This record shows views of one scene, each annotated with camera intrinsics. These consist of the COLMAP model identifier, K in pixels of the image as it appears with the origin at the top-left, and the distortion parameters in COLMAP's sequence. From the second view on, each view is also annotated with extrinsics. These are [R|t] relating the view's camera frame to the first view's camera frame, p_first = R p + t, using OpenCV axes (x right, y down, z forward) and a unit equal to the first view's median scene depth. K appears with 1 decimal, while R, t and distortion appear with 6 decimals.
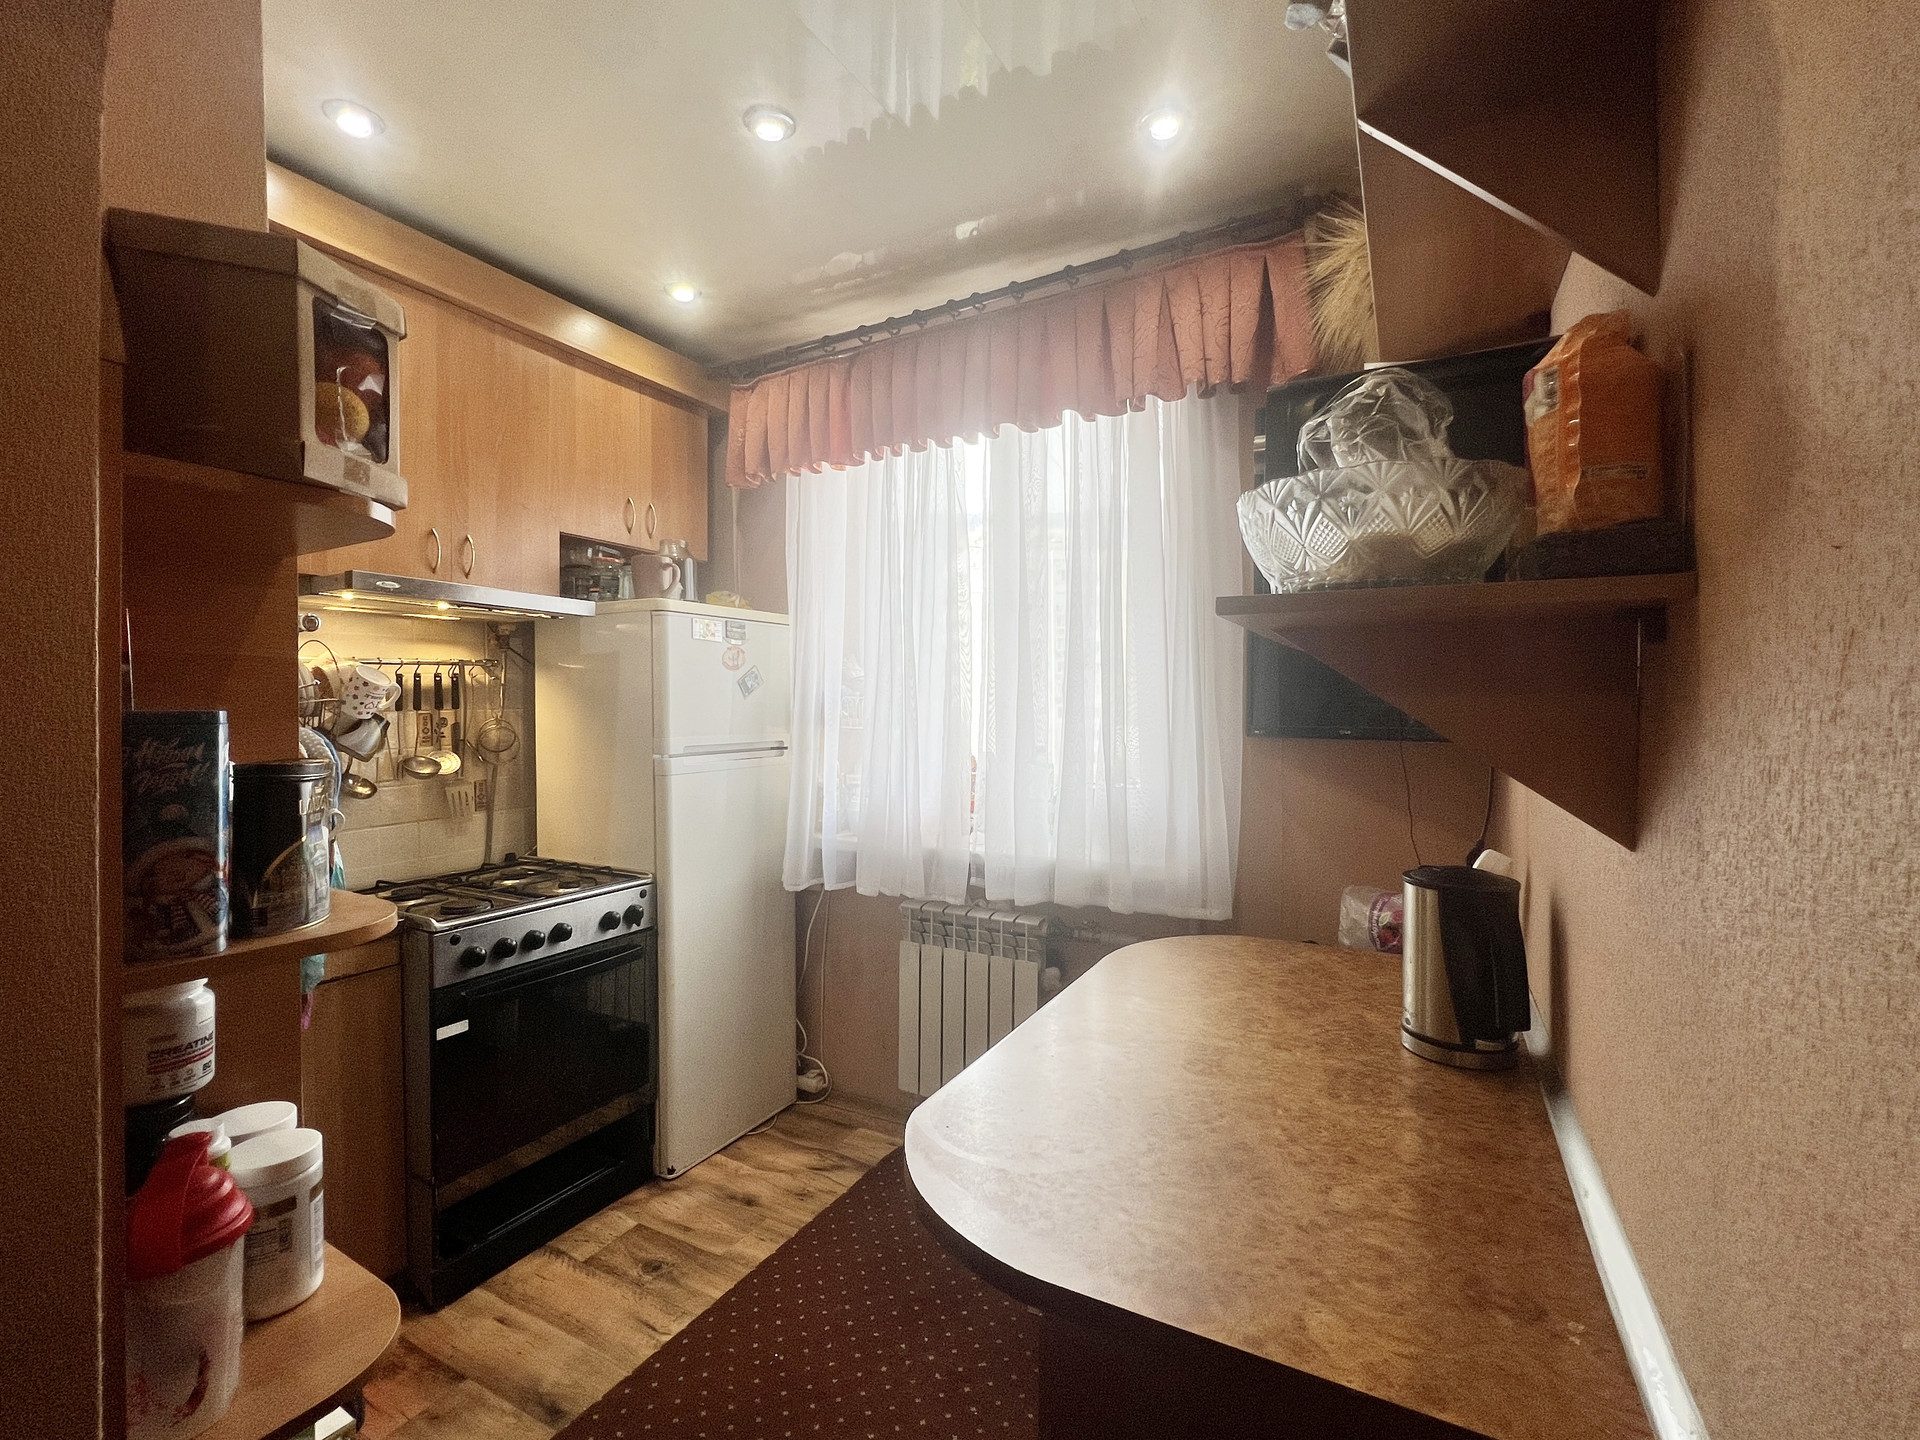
lens RADIAL K [[845.7, 0, 953.3], [0, 845.7, 711.2], [0, 0, 1]] dist [-0.008032, 0.001683]
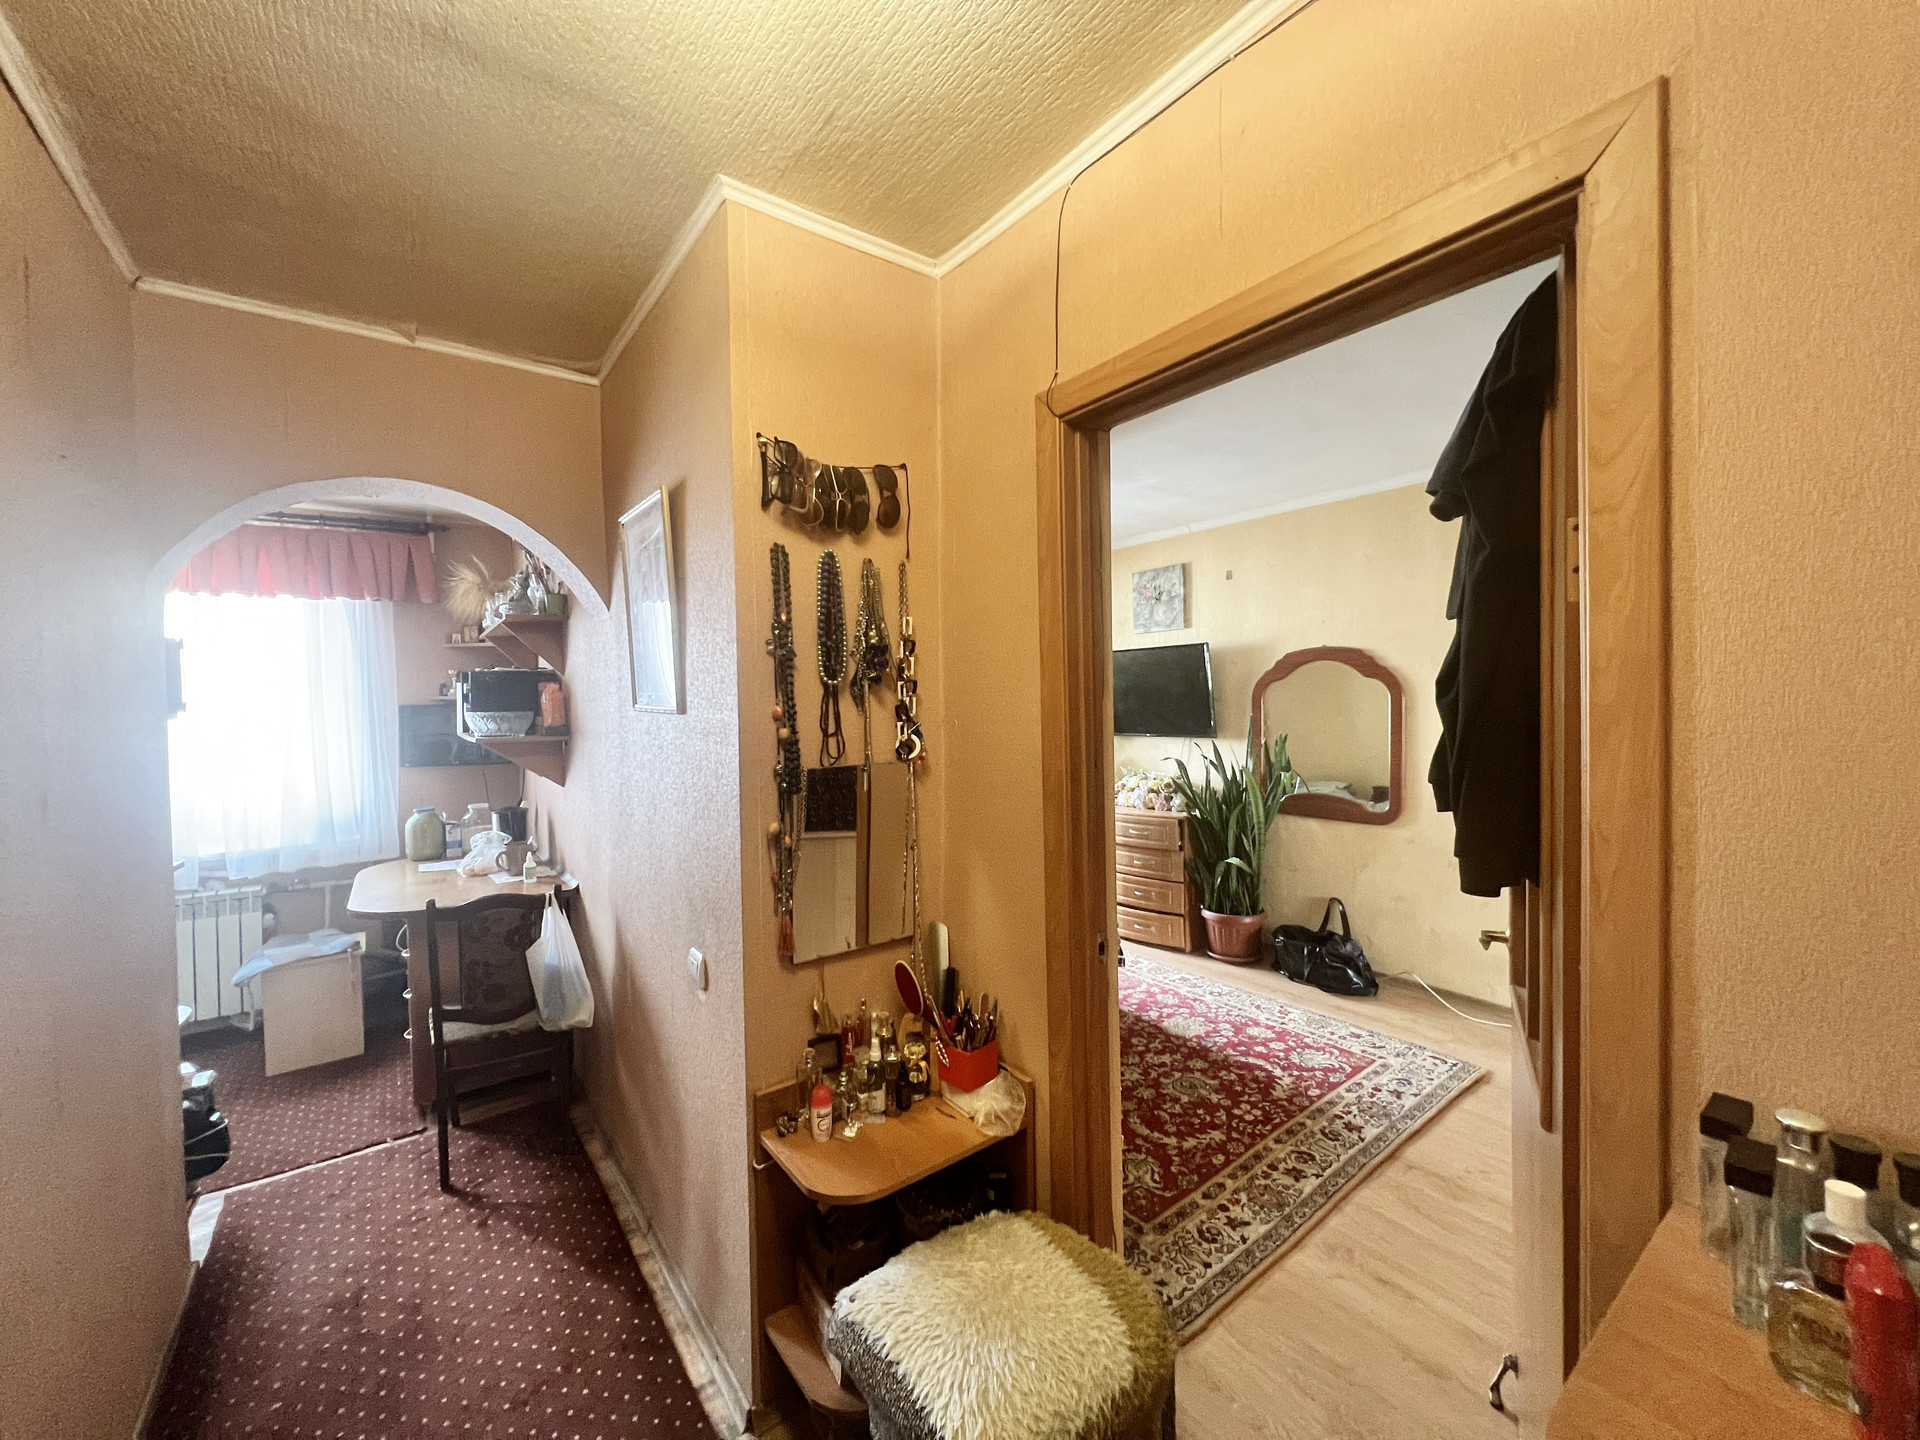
lens RADIAL K [[763.1, 0, 953.3], [0, 763.1, 719.7], [0, 0, 1]] dist [-0.001363, -0.000019]
pose [[0.422617, -0.025750, 0.905942, -0.687173], [0.025752, 0.999534, 0.016397, -0.073166], [-0.905942, 0.016401, 0.423083, -0.899895]]
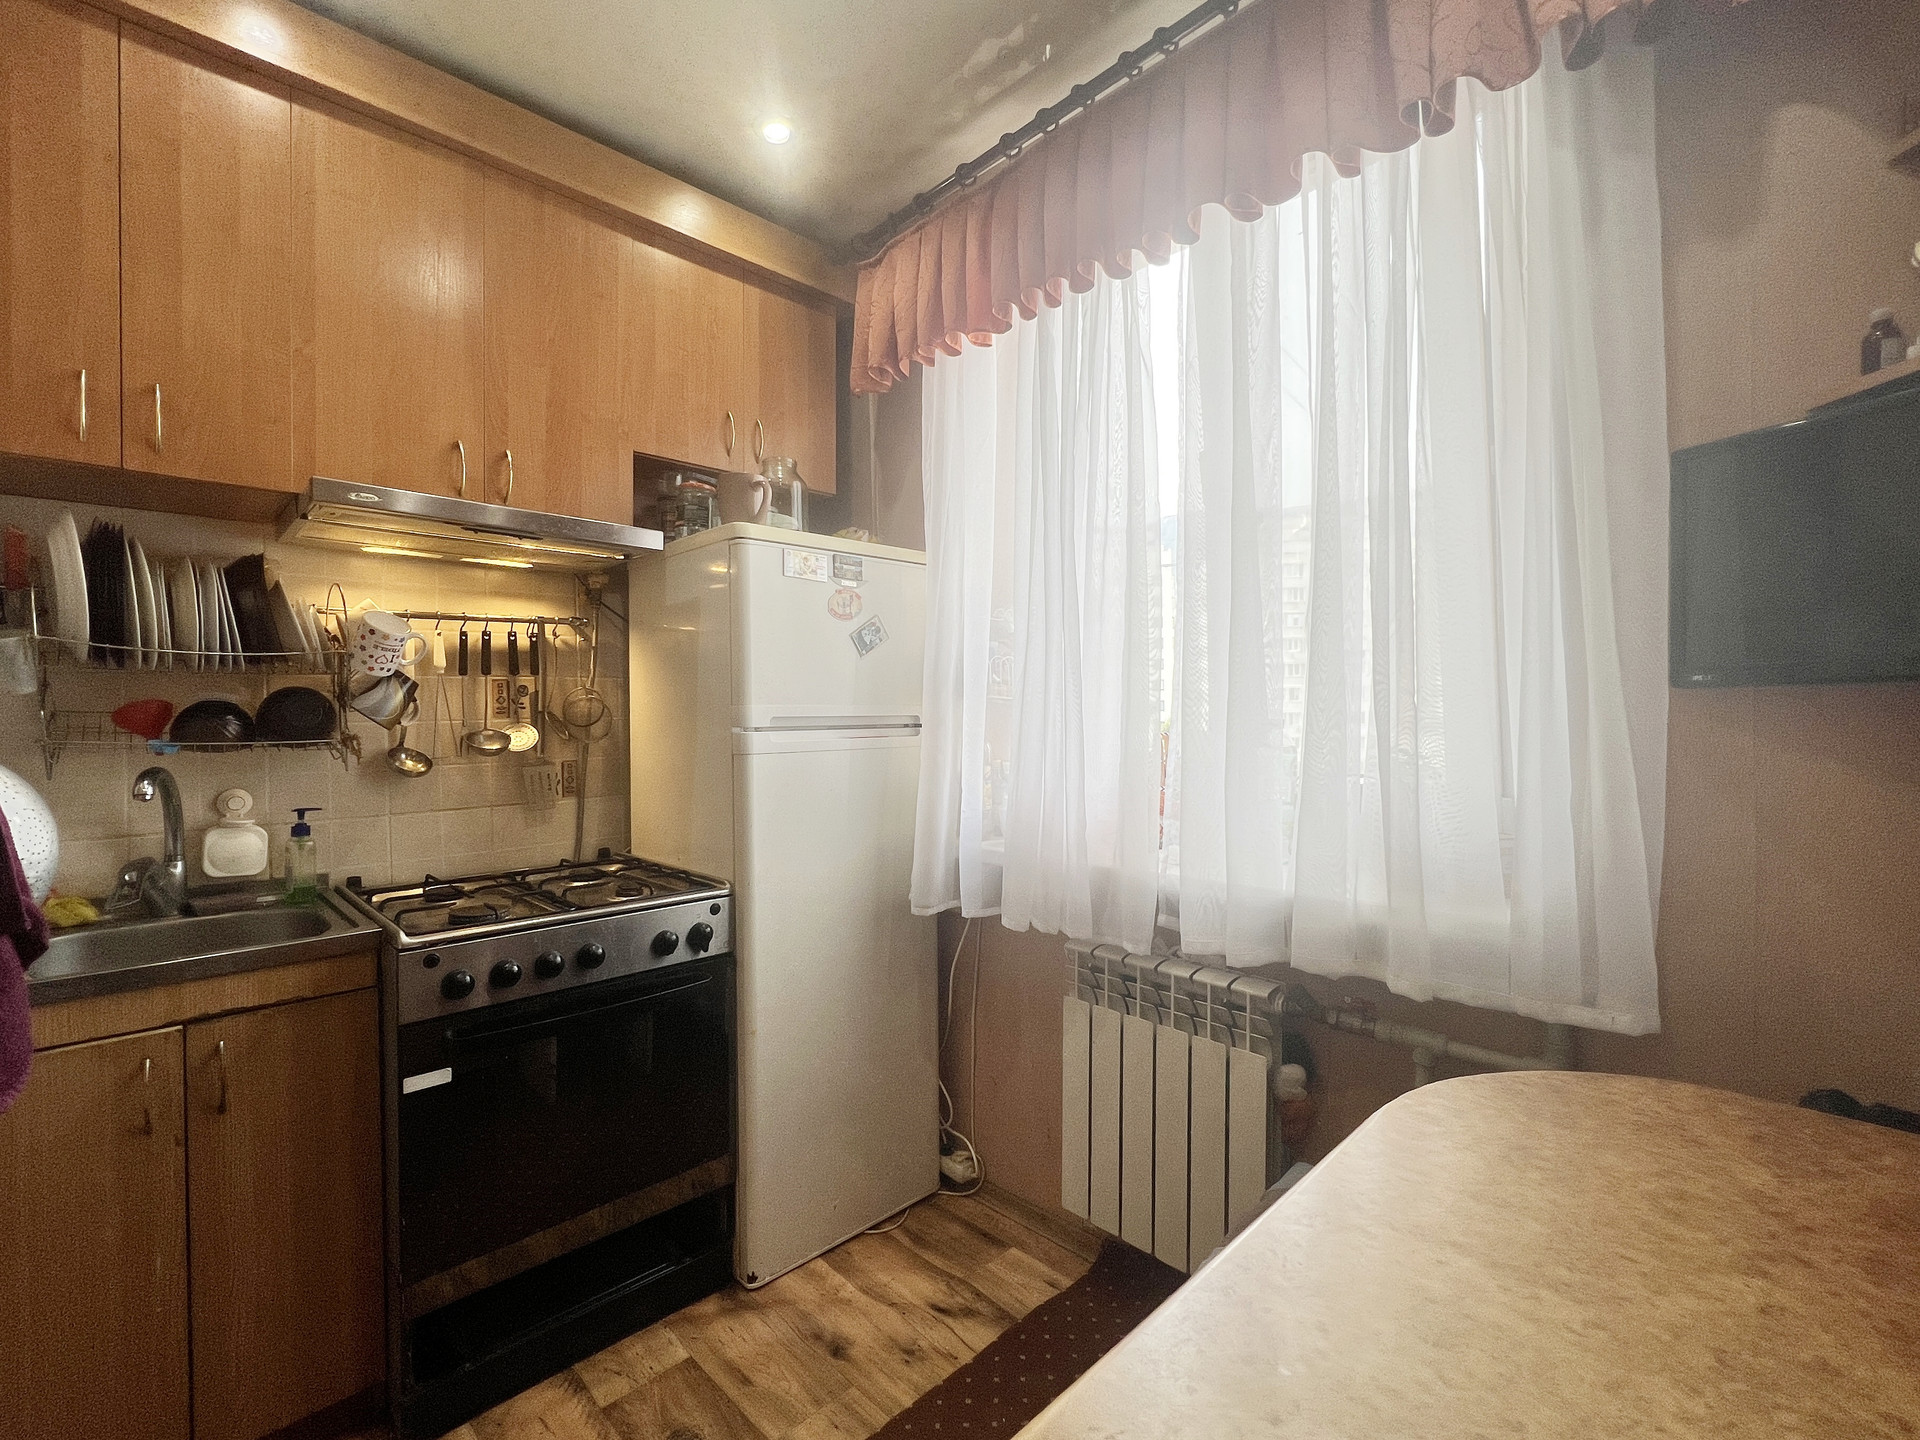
lens RADIAL K [[845.7, 0, 959.1], [0, 845.7, 714.6], [0, 0, 1]] dist [-0.008032, 0.001683]
pose [[0.958018, -0.003495, -0.286686, 0.062067], [0.001988, 0.999983, -0.005549, 0.044881], [0.286700, 0.004746, 0.958009, 0.330513]]
